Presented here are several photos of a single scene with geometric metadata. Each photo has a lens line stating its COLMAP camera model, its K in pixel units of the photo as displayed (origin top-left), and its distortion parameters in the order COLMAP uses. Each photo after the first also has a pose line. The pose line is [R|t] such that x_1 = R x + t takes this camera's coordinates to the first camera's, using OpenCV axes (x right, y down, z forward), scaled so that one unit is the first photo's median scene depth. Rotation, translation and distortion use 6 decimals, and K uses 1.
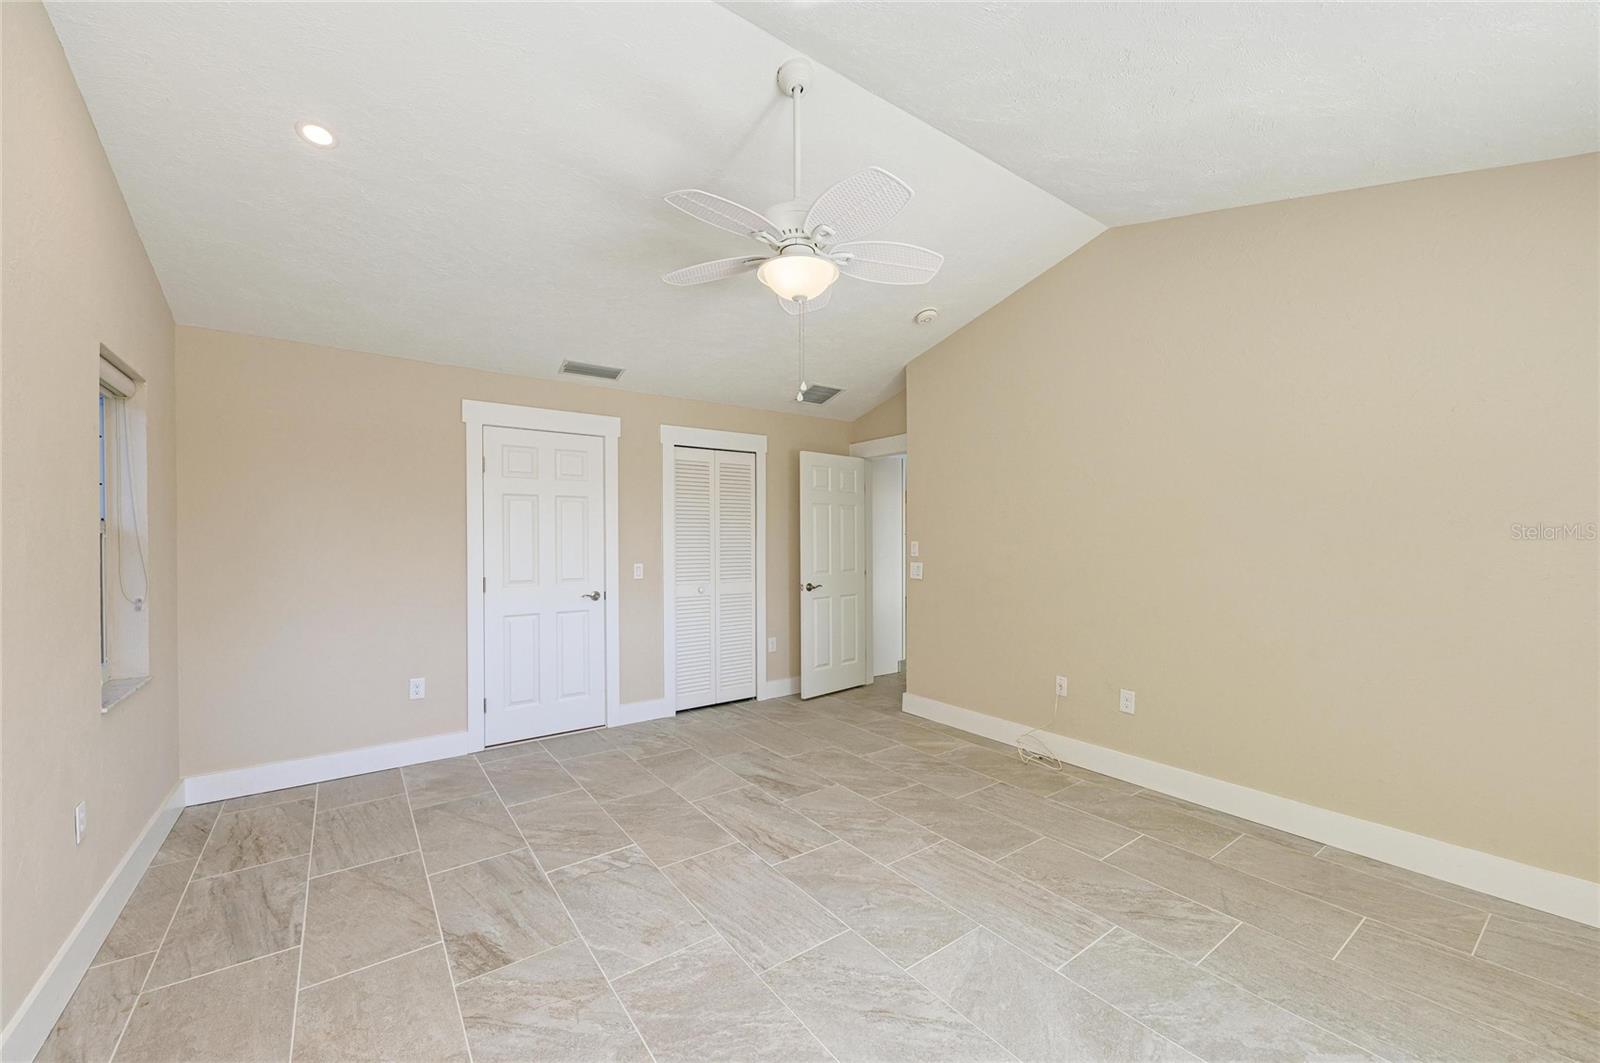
lens RADIAL K [[642.0, 0, 804.1], [0, 642.0, 547.2], [0, 0, 1]] dist [0.007991, -0.000083]
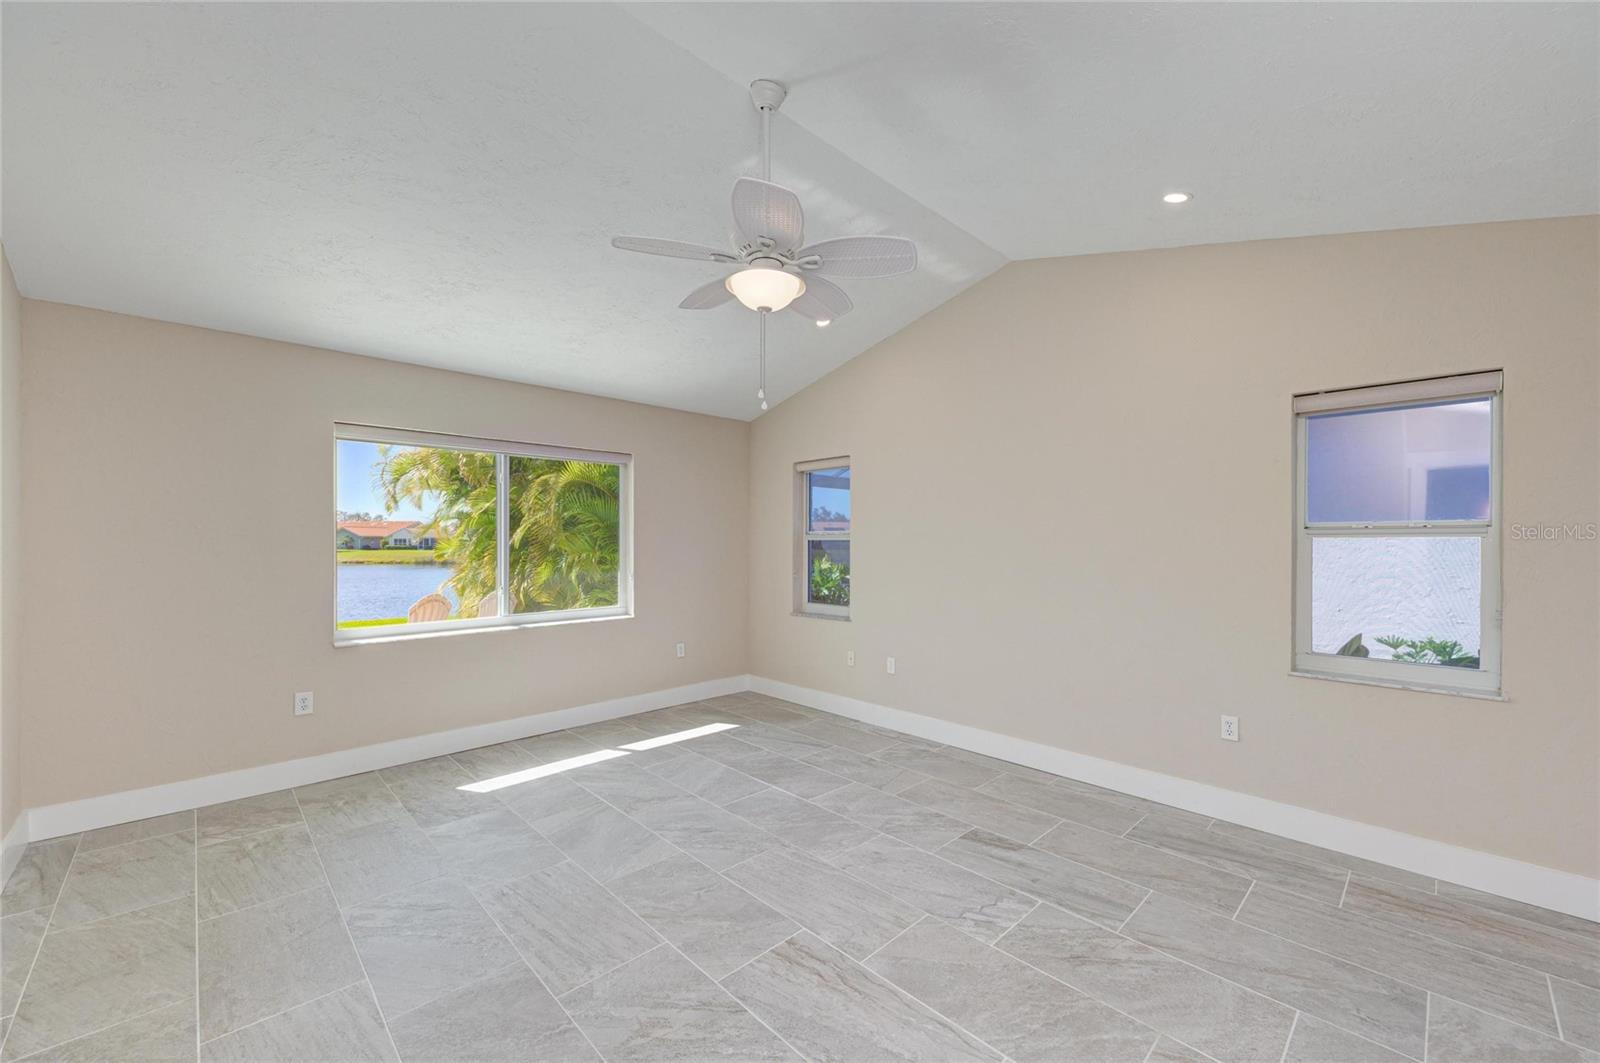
lens RADIAL K [[642.0, 0, 804.1], [0, 642.0, 547.2], [0, 0, 1]] dist [0.007991, -0.000083]
pose [[-0.990989, 0.002073, -0.133928, 0.064995], [-0.000509, 0.999815, 0.019243, -0.025129], [0.133943, 0.019138, -0.990804, 1.937936]]
